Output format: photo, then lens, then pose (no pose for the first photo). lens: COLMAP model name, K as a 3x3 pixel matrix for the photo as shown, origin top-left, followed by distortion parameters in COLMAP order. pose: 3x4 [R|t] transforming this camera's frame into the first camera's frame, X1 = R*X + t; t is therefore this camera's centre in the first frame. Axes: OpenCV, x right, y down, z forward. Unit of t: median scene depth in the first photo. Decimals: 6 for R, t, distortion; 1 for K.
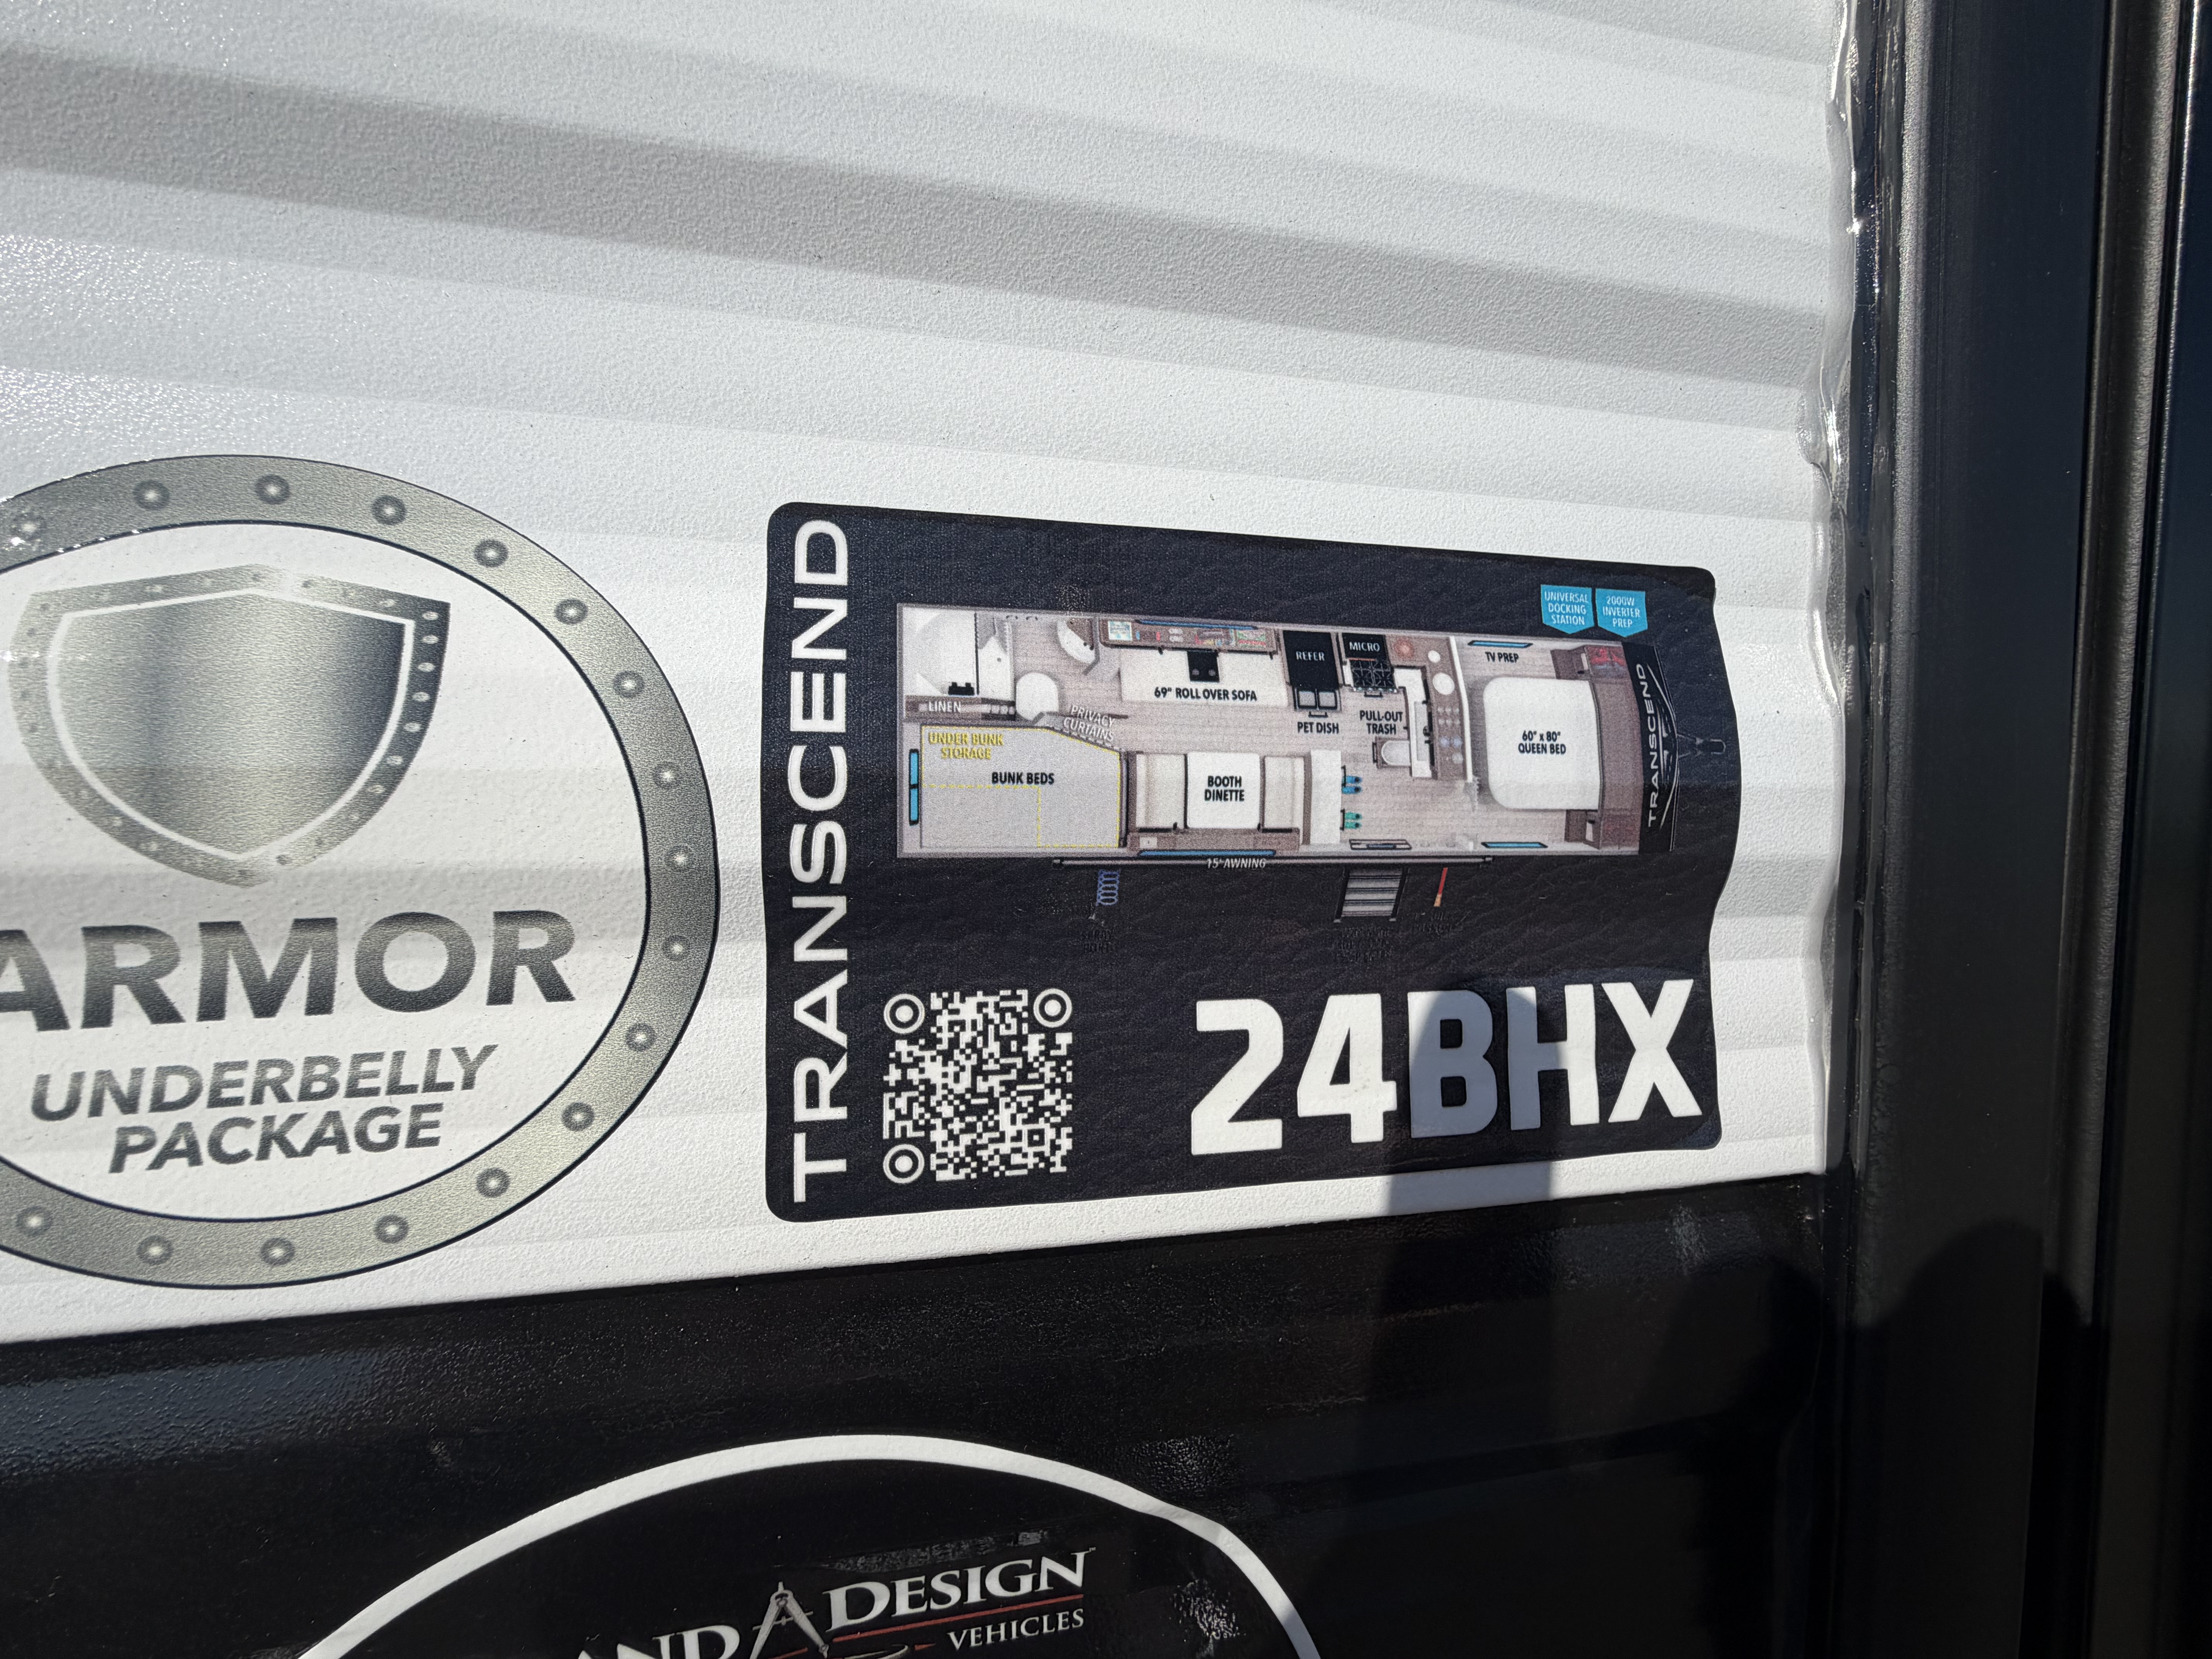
lens RADIAL K [[884.0, 0, 1103.1], [0, 884.0, 834.2], [0, 0, 1]] dist [-0.000139, 0.000183]
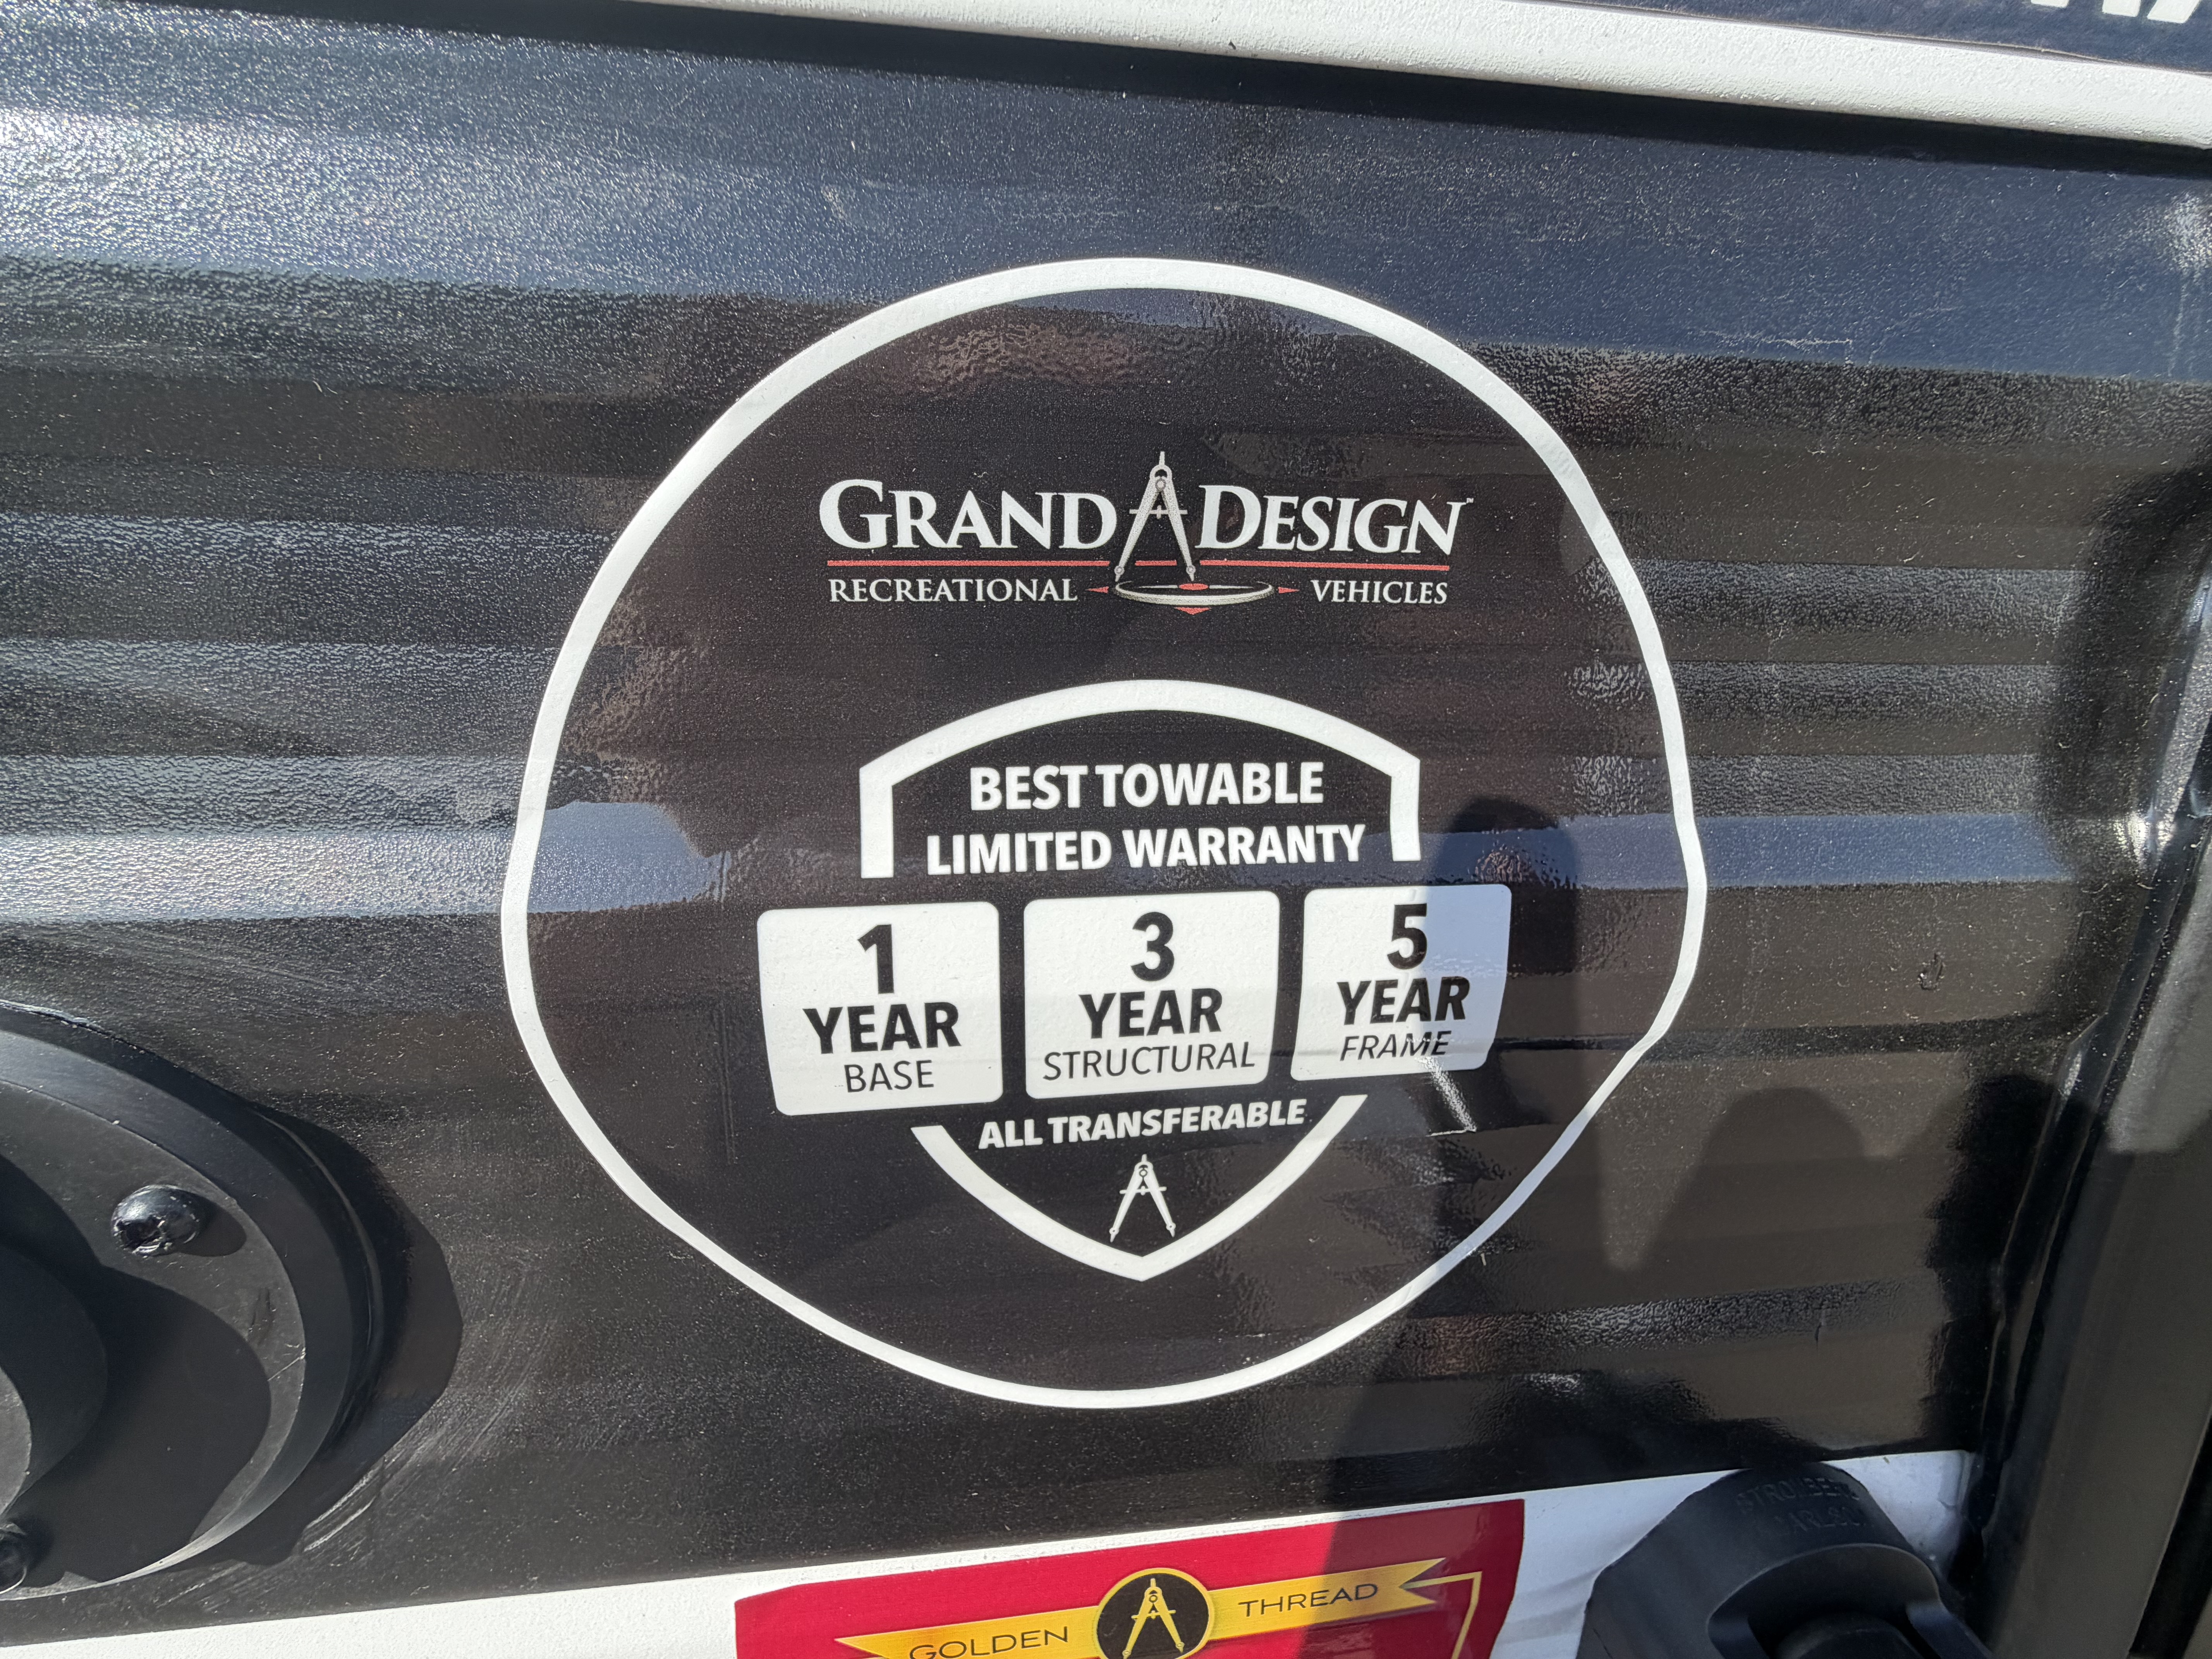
lens RADIAL K [[884.0, 0, 1103.1], [0, 884.0, 834.2], [0, 0, 1]] dist [-0.000139, 0.000183]
pose [[0.996500, 0.030522, -0.077822, -0.320495], [-0.015237, 0.981685, 0.189903, 1.002458], [0.082193, -0.188053, 0.978714, -0.010620]]
